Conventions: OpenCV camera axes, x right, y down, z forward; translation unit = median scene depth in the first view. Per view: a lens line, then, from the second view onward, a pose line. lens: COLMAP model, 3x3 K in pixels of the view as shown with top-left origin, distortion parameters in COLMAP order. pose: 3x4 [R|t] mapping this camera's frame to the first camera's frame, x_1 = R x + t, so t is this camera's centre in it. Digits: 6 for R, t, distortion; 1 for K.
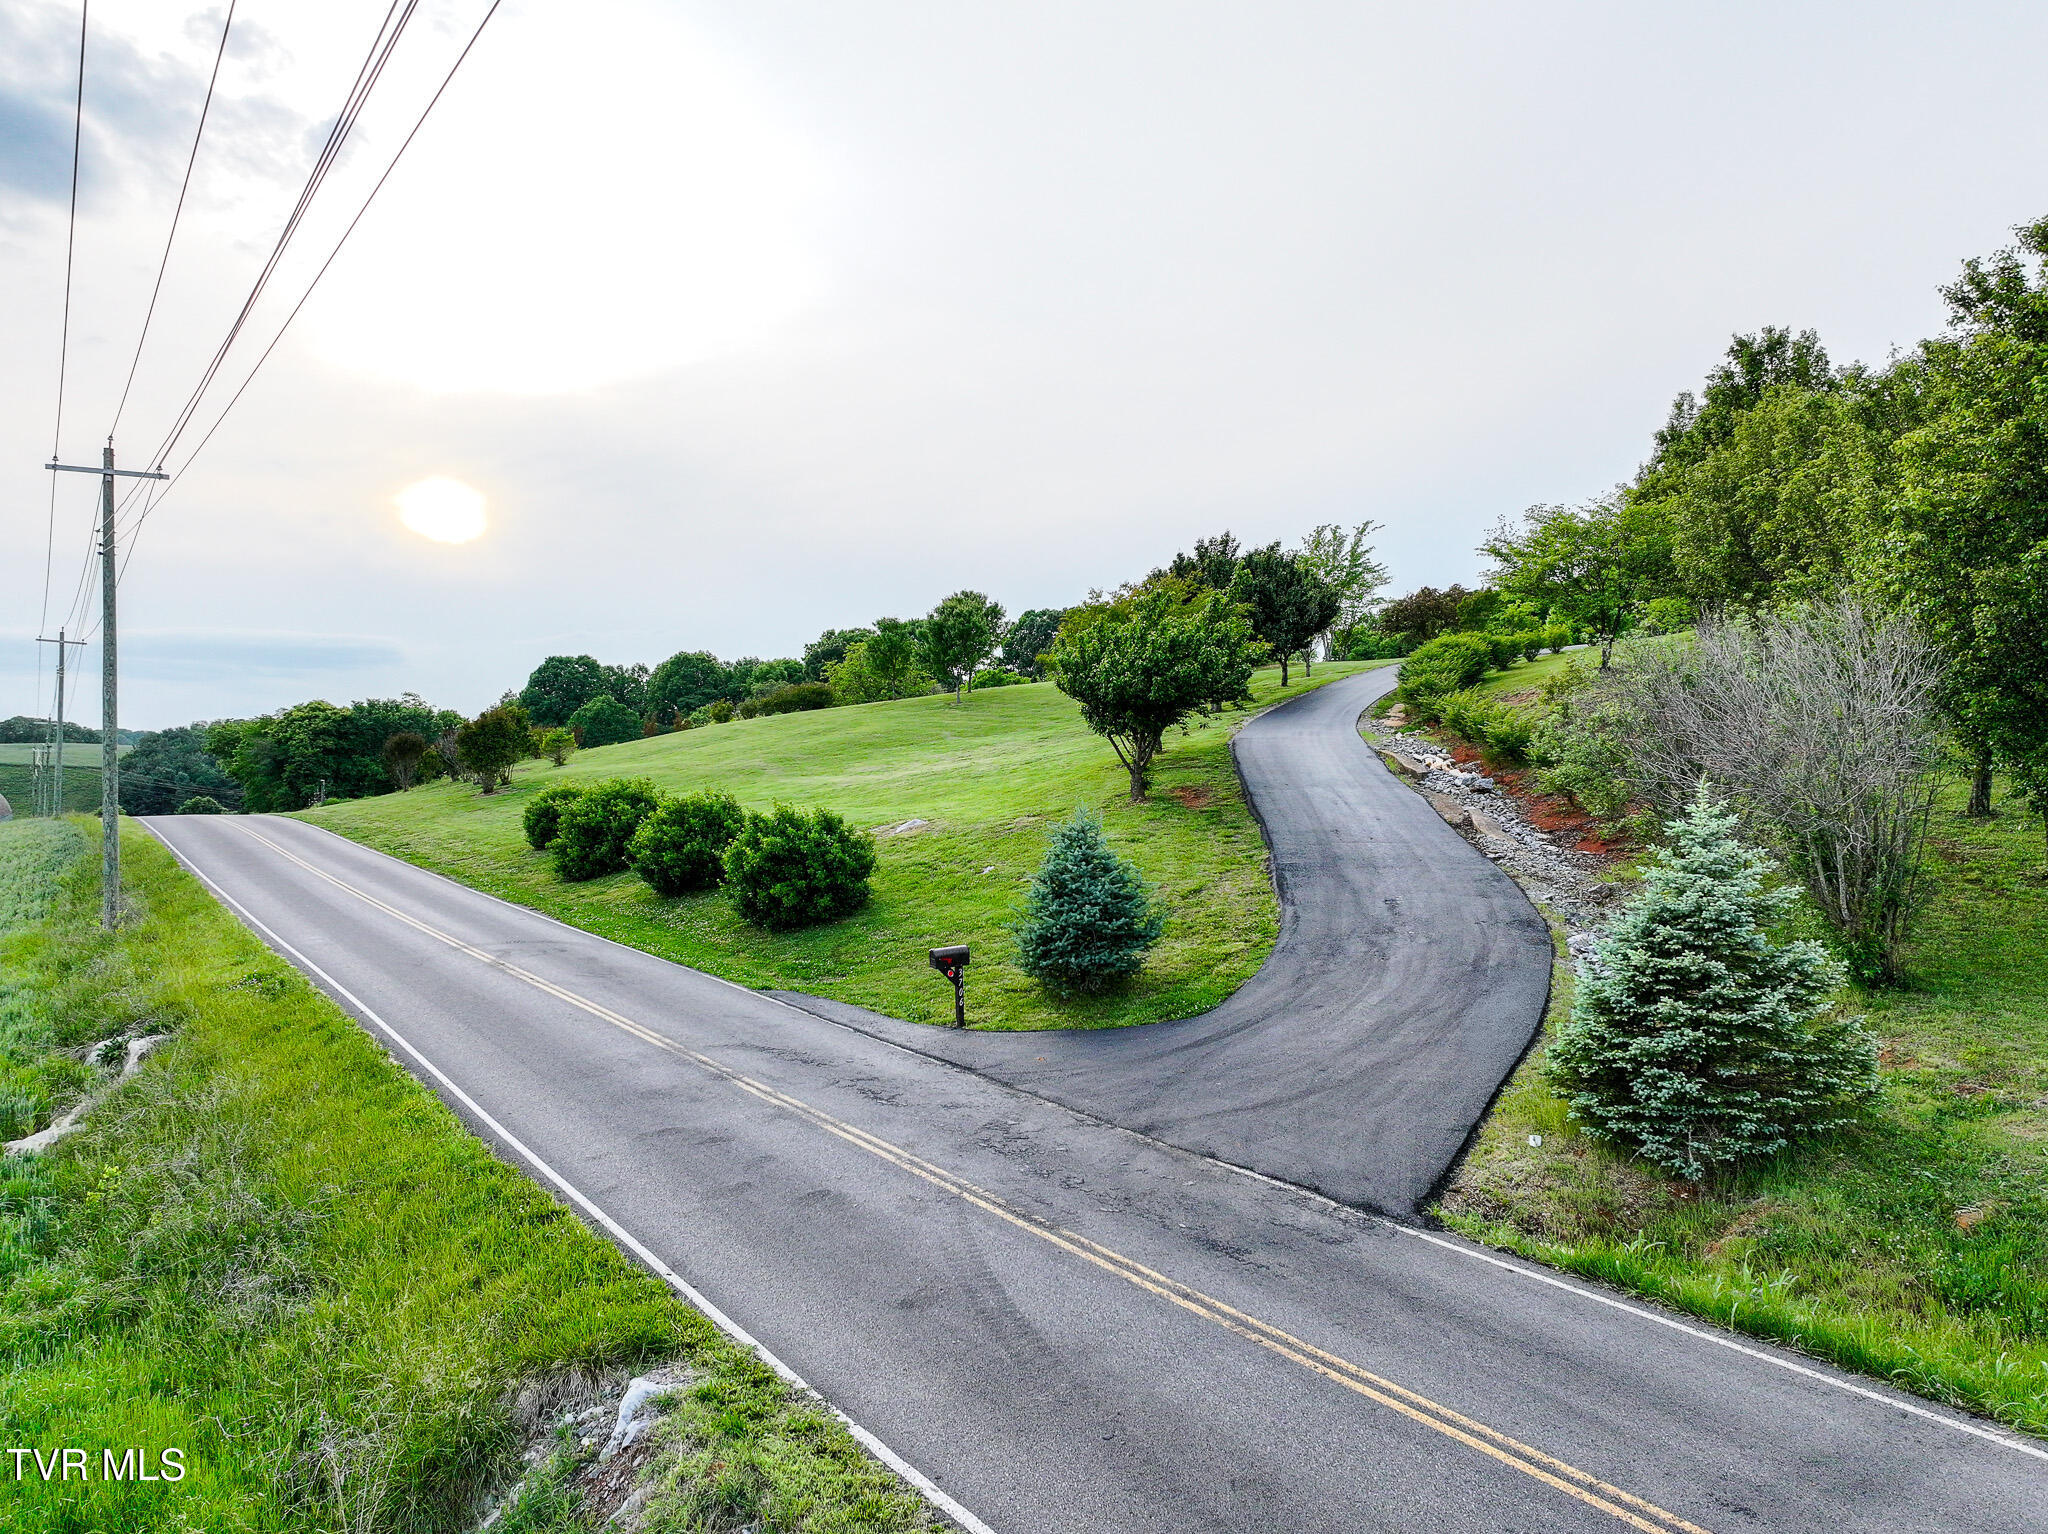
lens RADIAL K [[1443.4, 0, 1014.7], [0, 1443.4, 769.0], [0, 0, 1]] dist [0.005310, 0.008378]
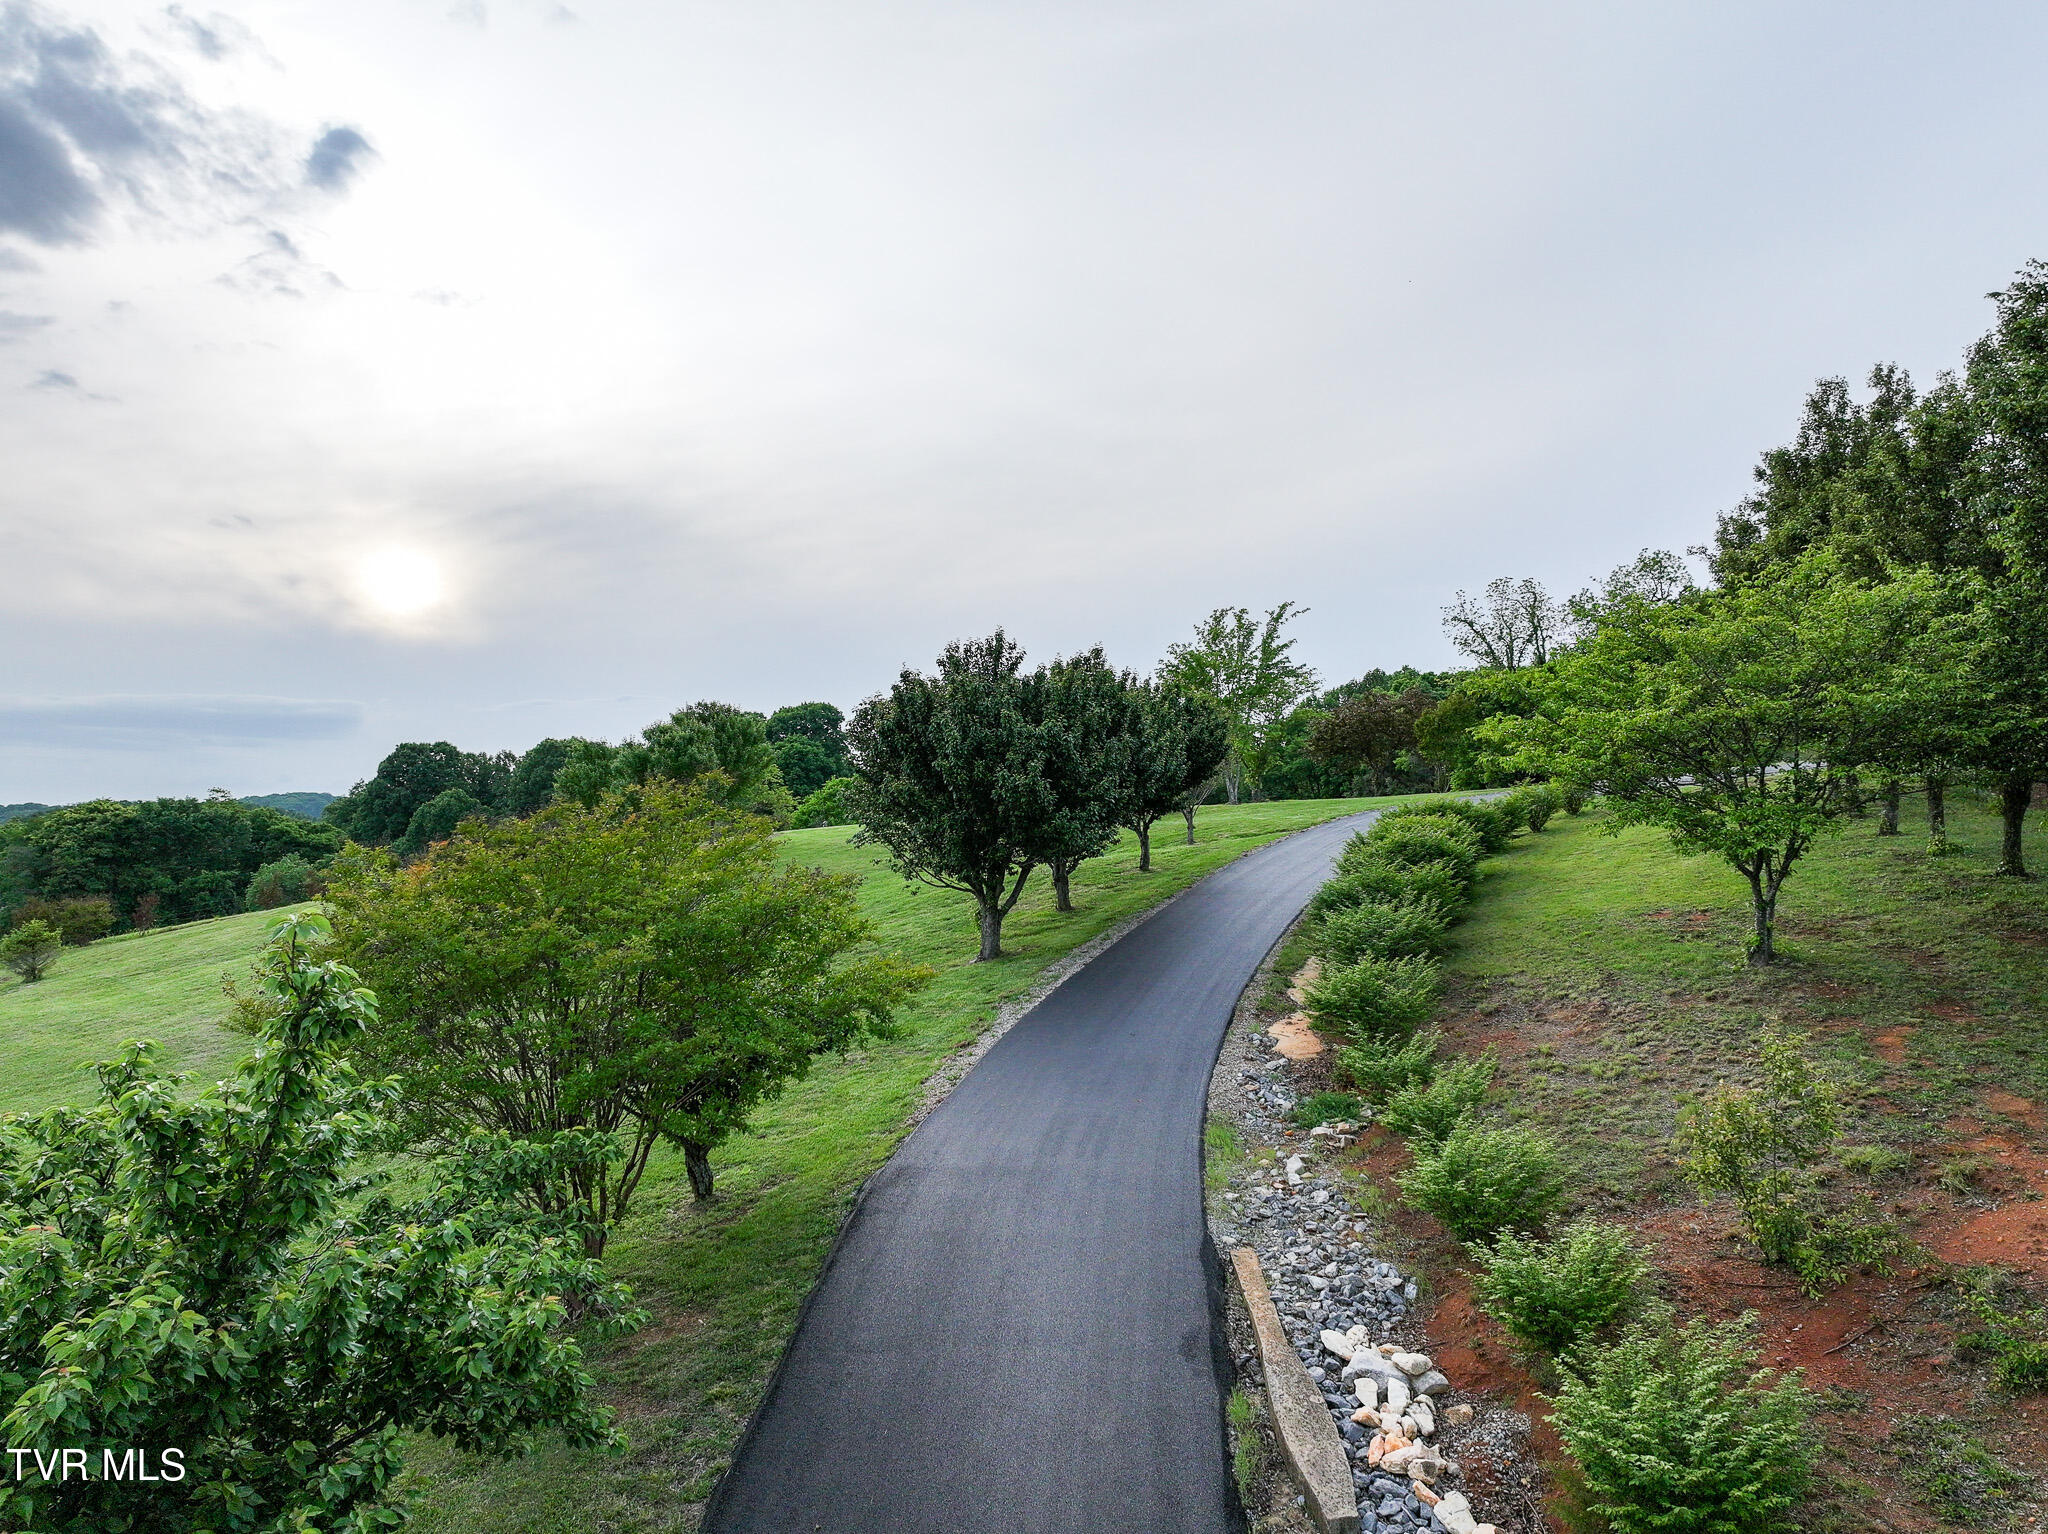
lens RADIAL K [[1443.4, 0, 1030.6], [0, 1443.4, 763.2], [0, 0, 1]] dist [0.005310, 0.008378]
pose [[0.999195, -0.001782, 0.040089, 0.092594], [0.003841, 0.998674, -0.051331, -0.058869], [-0.039944, 0.051443, 0.997877, 0.312772]]
